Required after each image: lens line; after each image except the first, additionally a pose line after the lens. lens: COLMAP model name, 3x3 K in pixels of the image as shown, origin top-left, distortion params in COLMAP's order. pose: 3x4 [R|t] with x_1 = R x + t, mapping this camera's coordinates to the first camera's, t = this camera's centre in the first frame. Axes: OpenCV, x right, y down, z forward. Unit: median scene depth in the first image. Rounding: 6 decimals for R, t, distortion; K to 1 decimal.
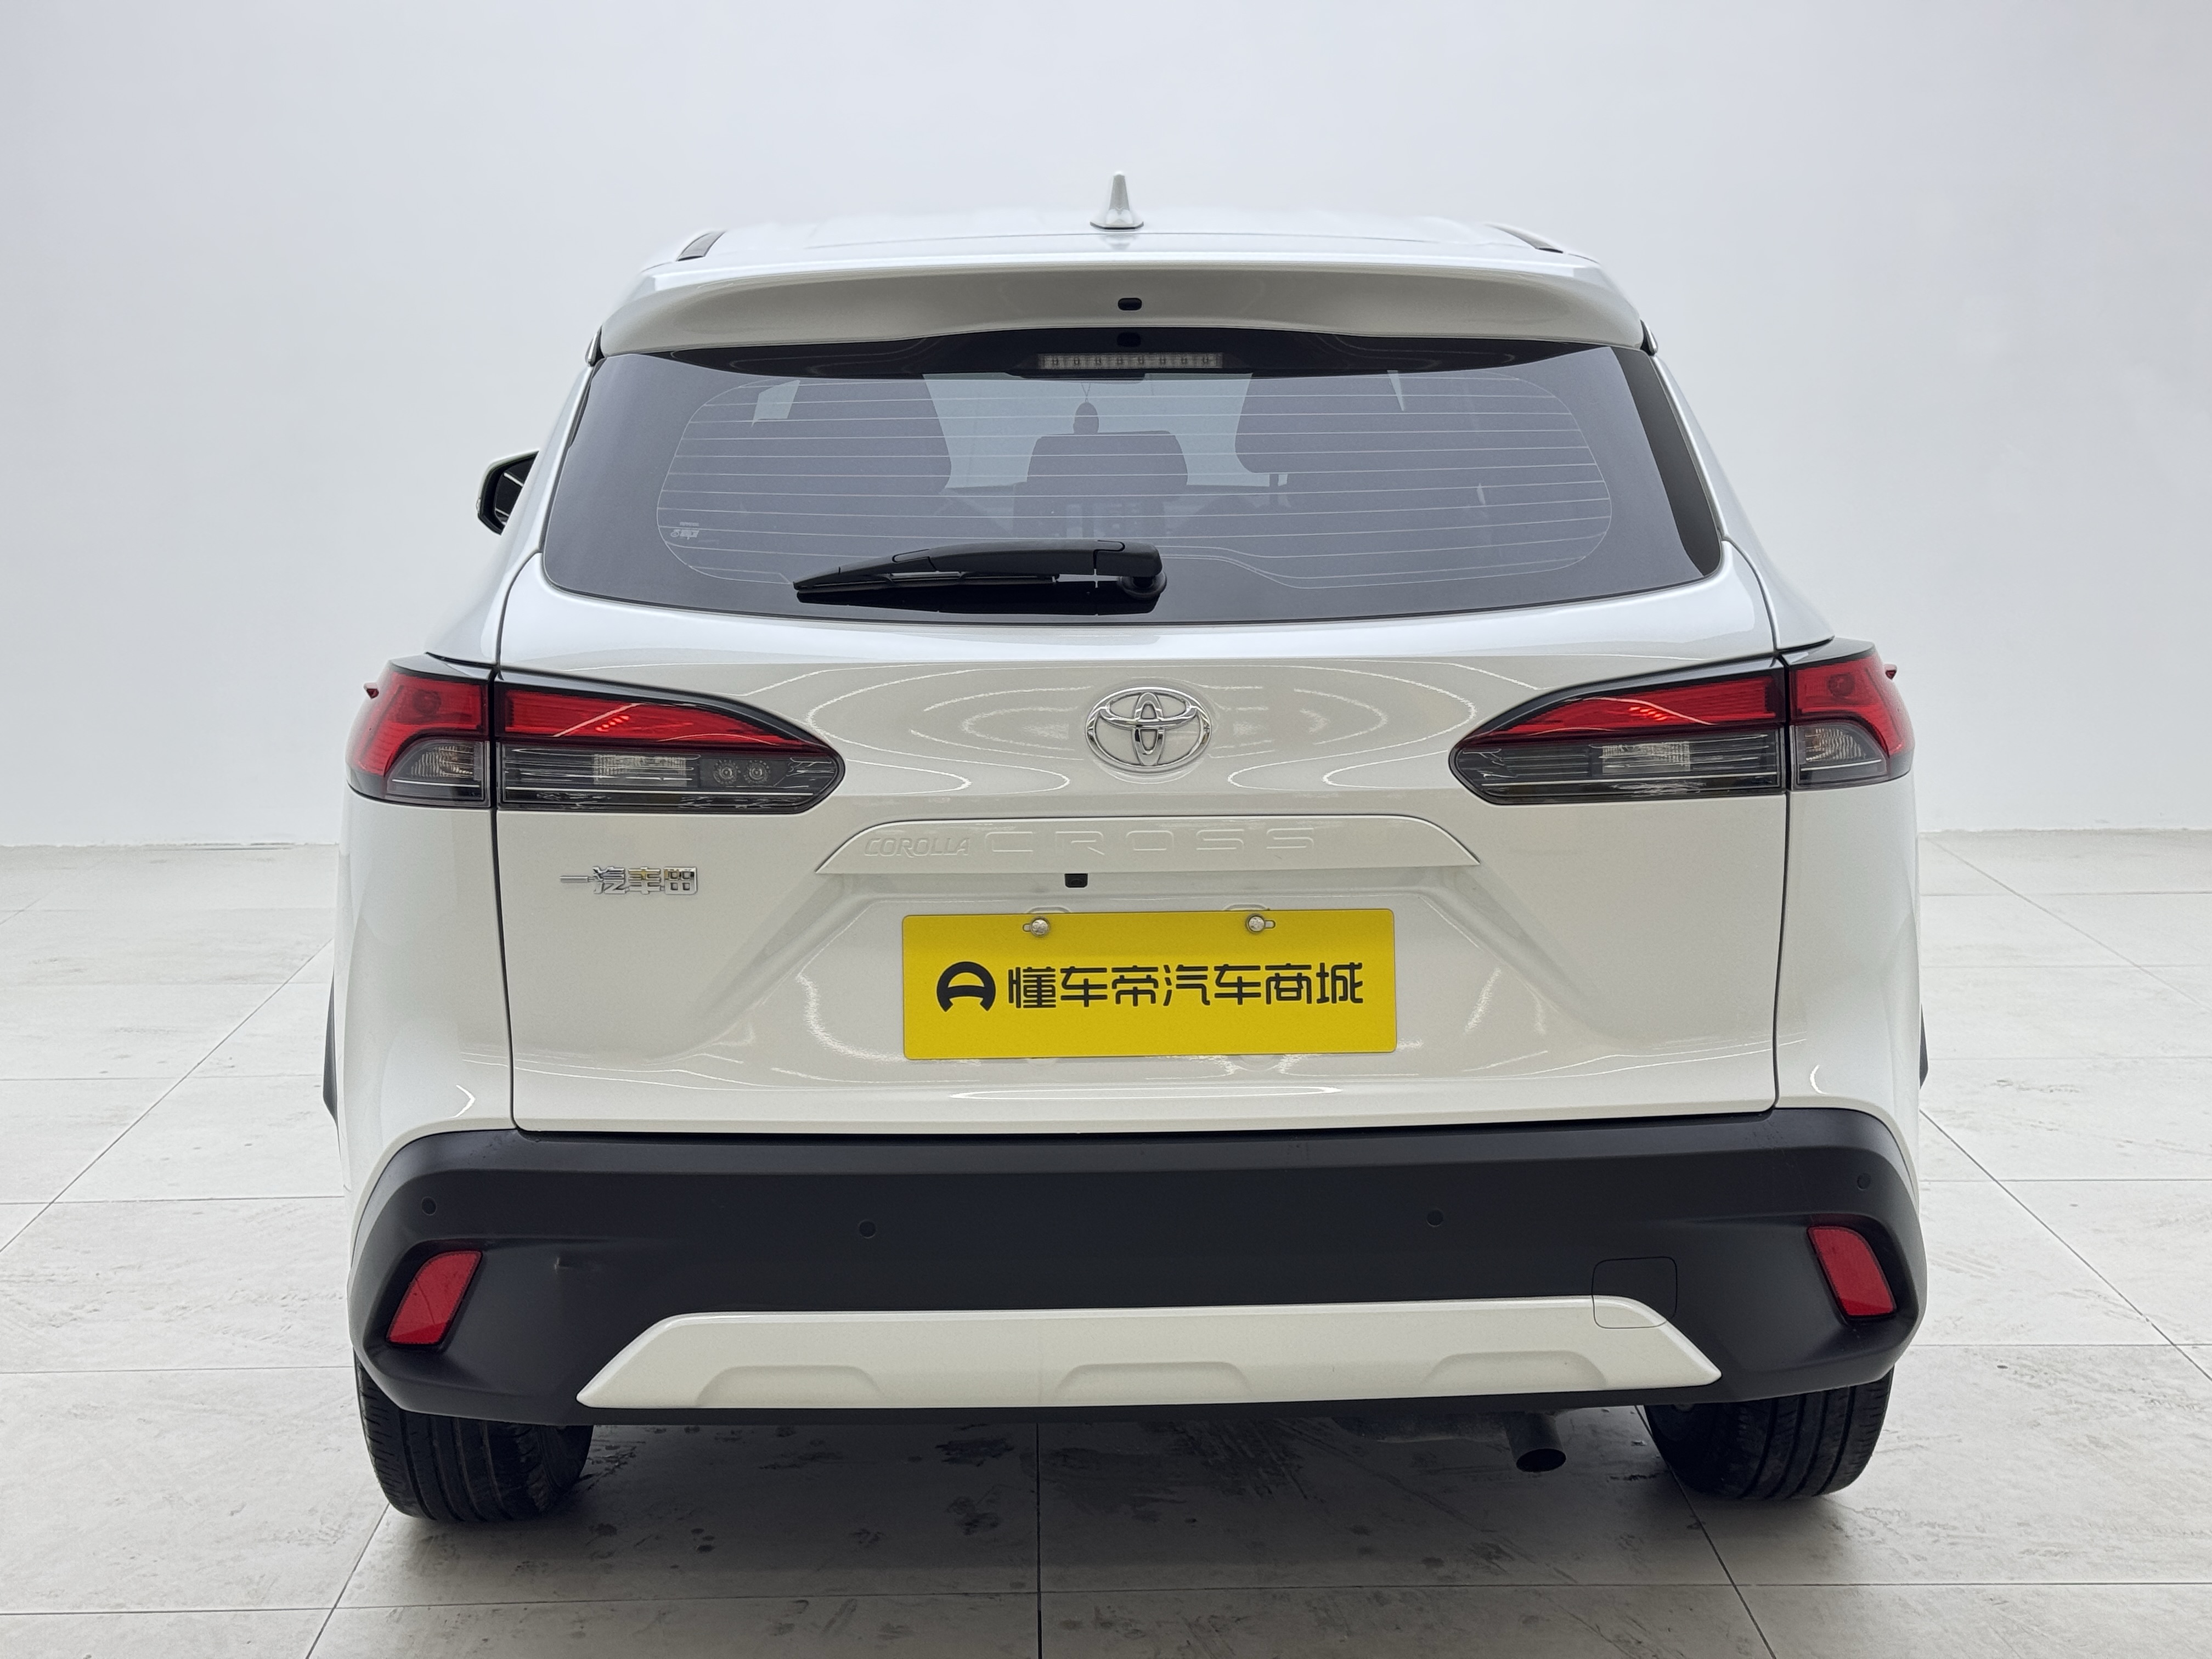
lens RADIAL K [[3100.3, 0, 1106.0], [0, 3100.3, 829.5], [0, 0, 1]] dist [0.153952, 0.012365]
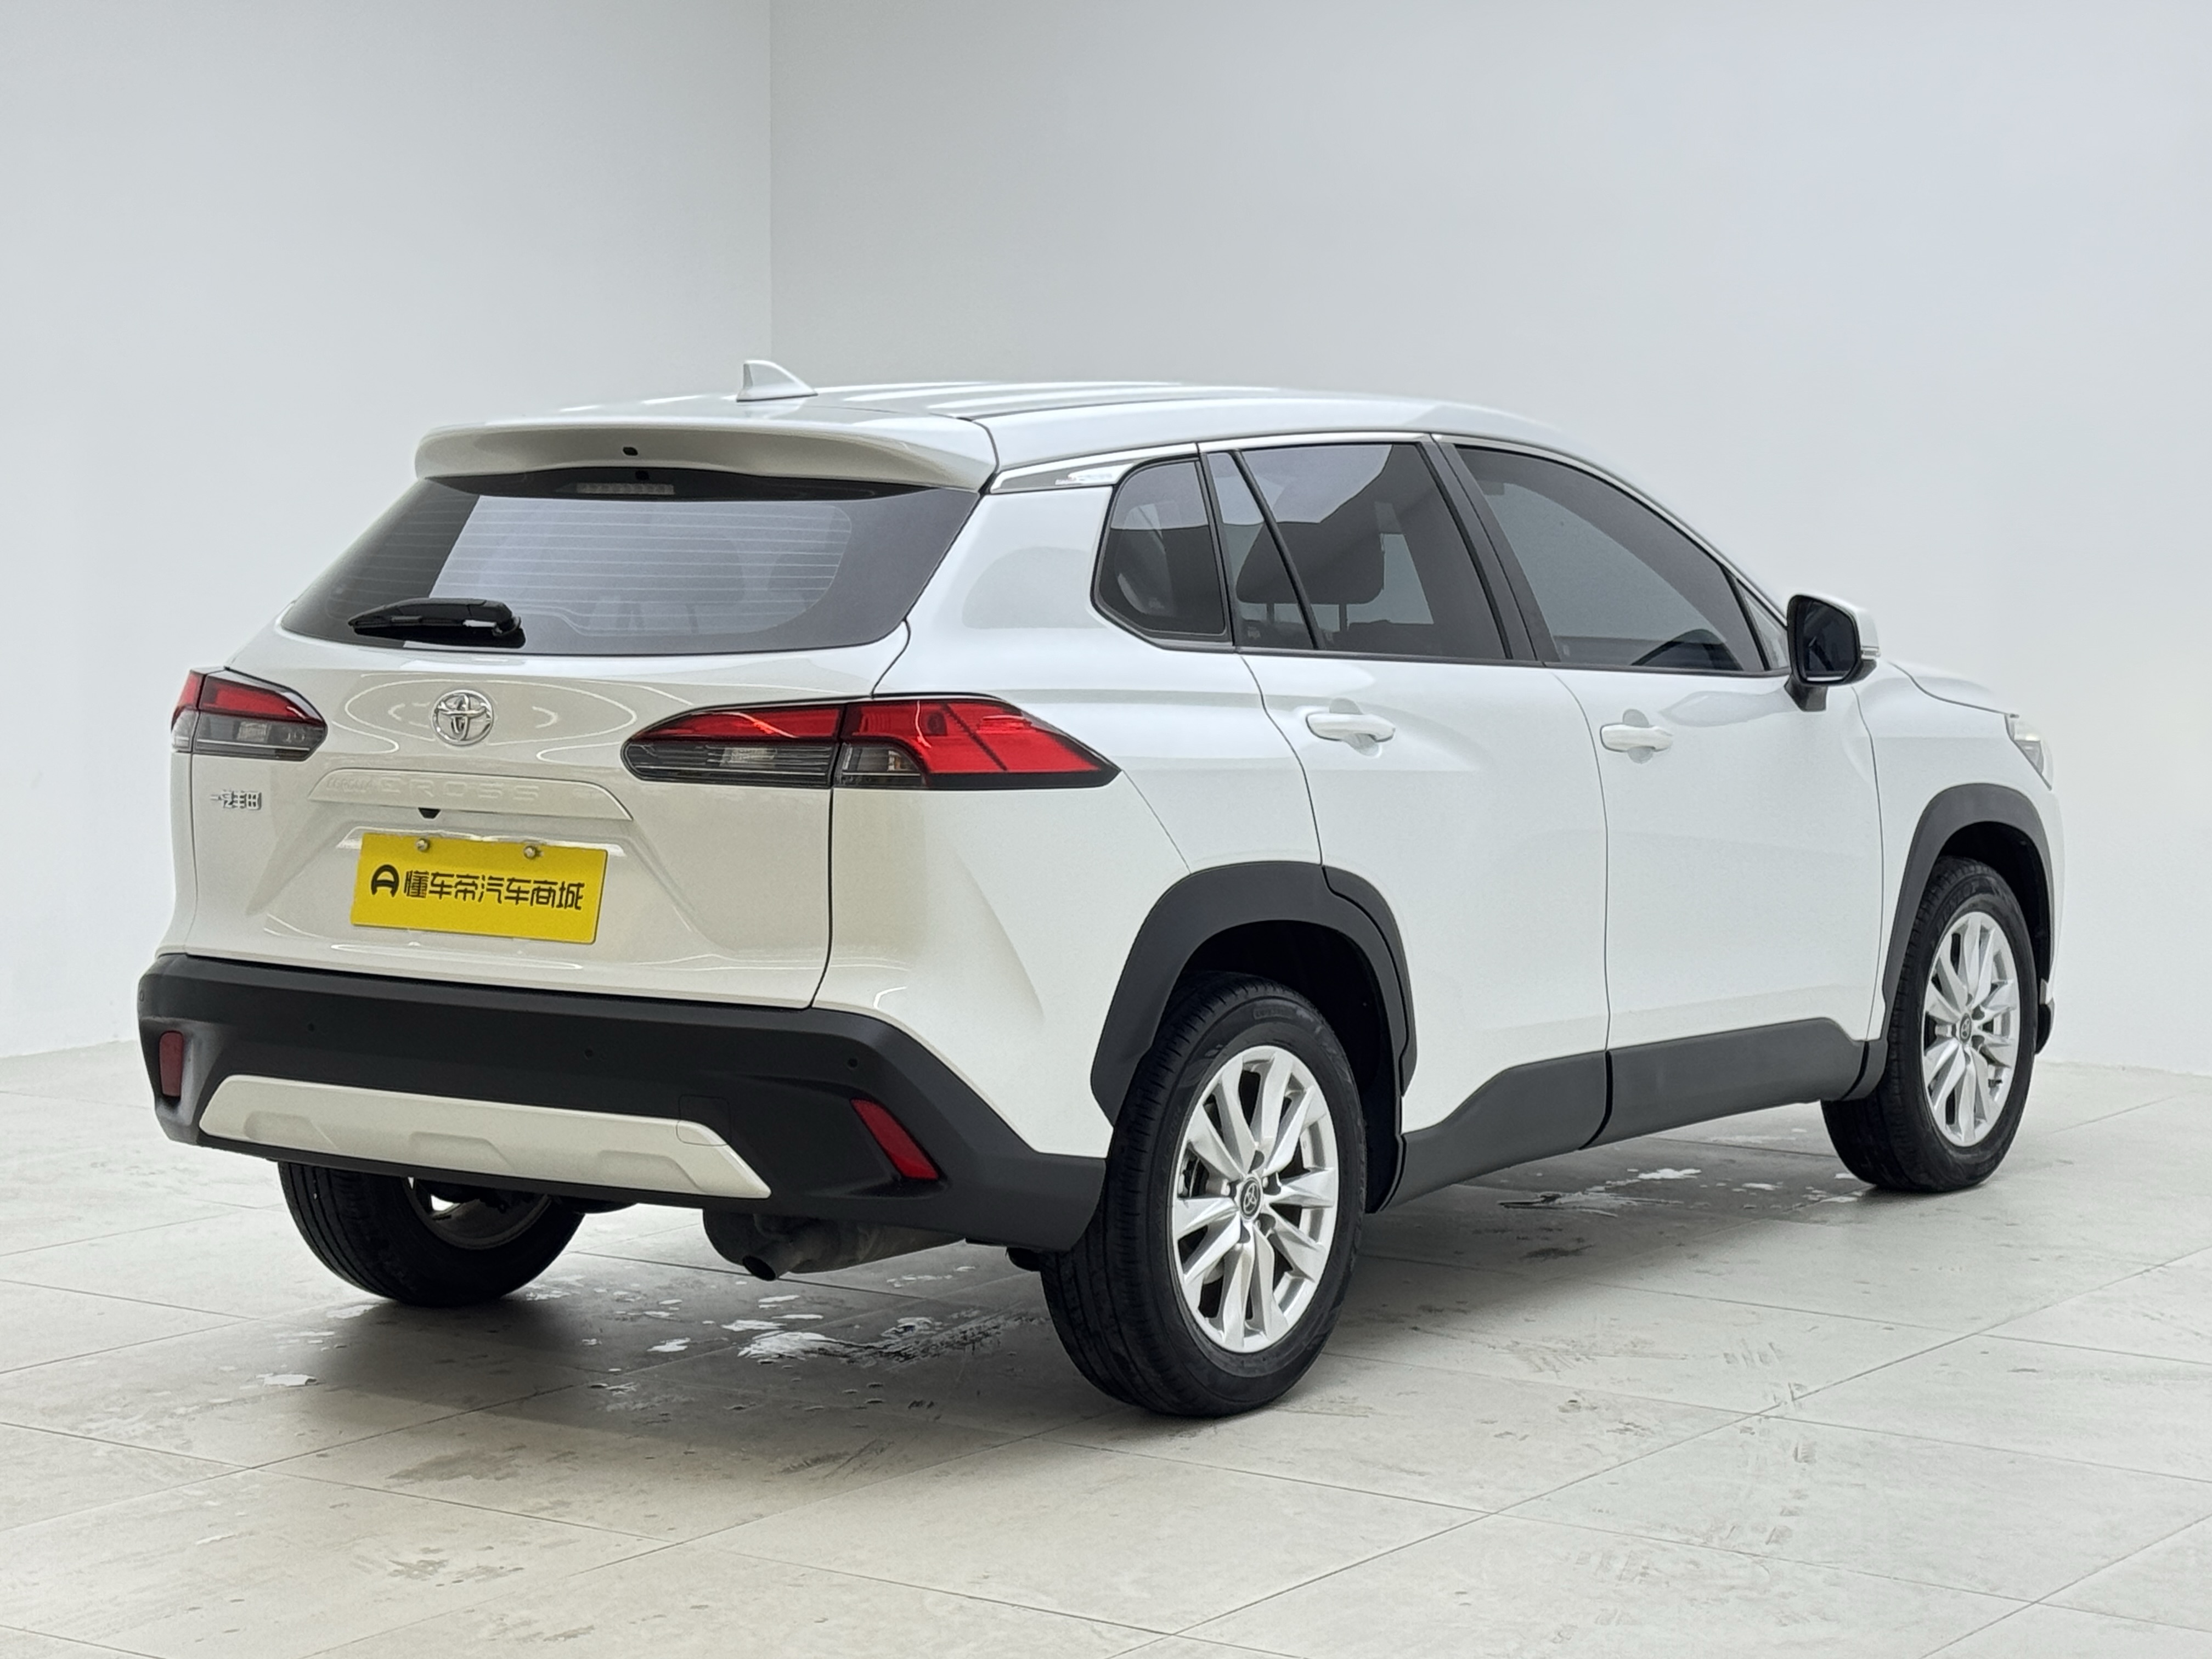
lens RADIAL K [[4694.8, 0, 1106.0], [0, 4694.8, 829.5], [0, 0, 1]] dist [-0.018980, 0.134935]
pose [[0.803452, 0.056805, -0.592654, 1.632819], [-0.113129, 0.991868, -0.058299, 0.121273], [0.584523, 0.113887, 0.803345, -0.679199]]
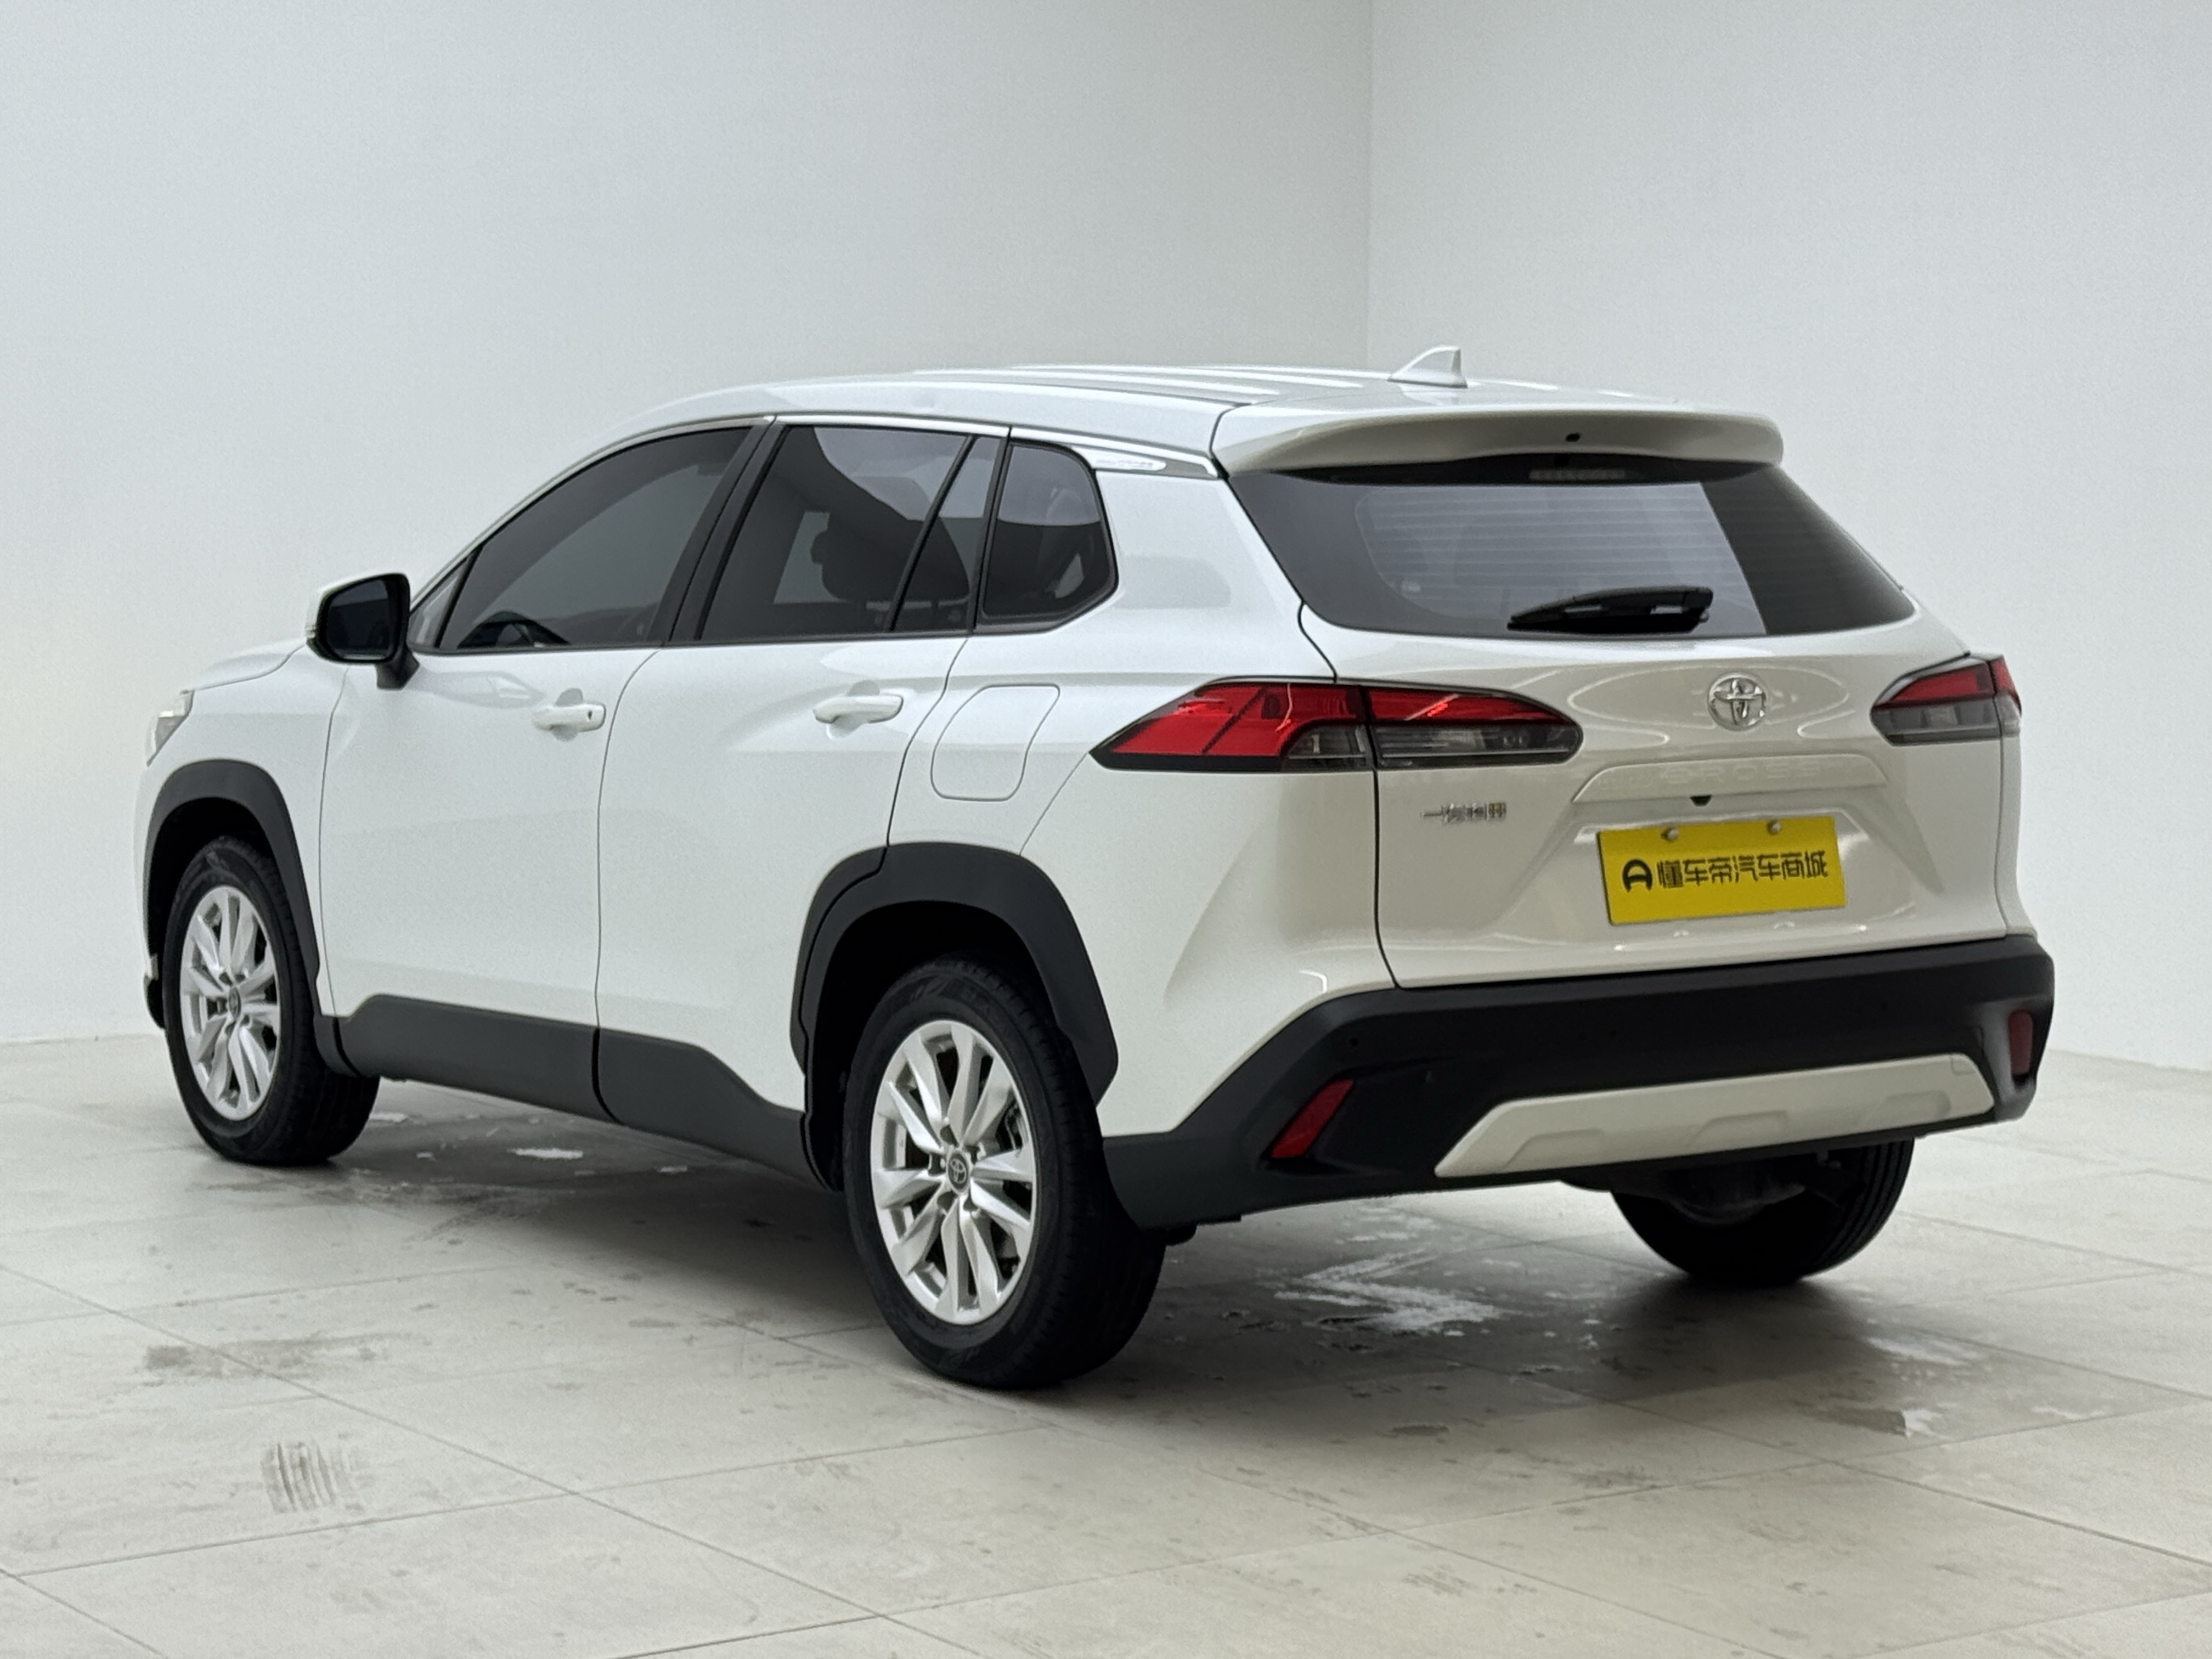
lens RADIAL K [[4694.8, 0, 1106.0], [0, 4694.8, 829.5], [0, 0, 1]] dist [-0.018980, 0.134935]
pose [[0.842924, -0.038646, 0.536643, -1.502667], [0.088576, 0.993775, -0.067562, 0.161003], [-0.530692, 0.104484, 0.841100, -0.807545]]
